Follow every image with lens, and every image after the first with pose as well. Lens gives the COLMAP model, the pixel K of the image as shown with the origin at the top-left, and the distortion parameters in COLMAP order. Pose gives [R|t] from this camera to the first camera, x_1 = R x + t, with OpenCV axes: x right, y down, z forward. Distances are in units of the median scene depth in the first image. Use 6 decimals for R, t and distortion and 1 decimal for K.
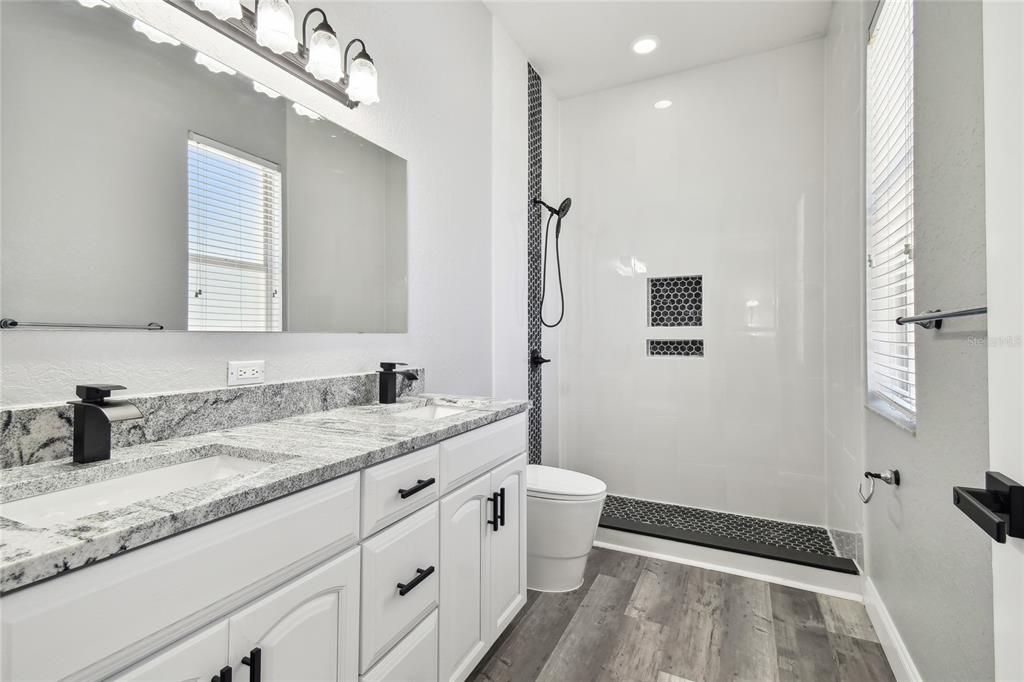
lens RADIAL K [[457.4, 0, 511.8], [0, 457.4, 328.3], [0, 0, 1]] dist [0.053180, -0.015833]
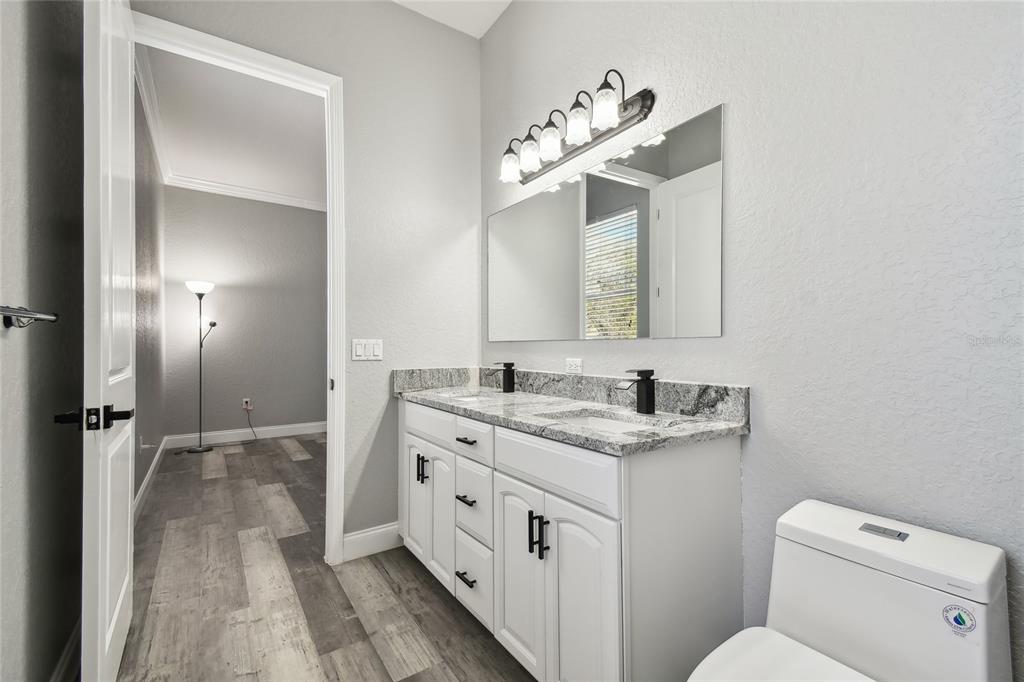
lens RADIAL K [[455.7, 0, 513.6], [0, 455.7, 342.2], [0, 0, 1]] dist [0.052112, -0.023070]
pose [[-0.491206, -0.006275, -0.871021, 0.837062], [0.017938, 0.999689, -0.017318, 0.037233], [0.870859, -0.024131, -0.490940, 1.522071]]
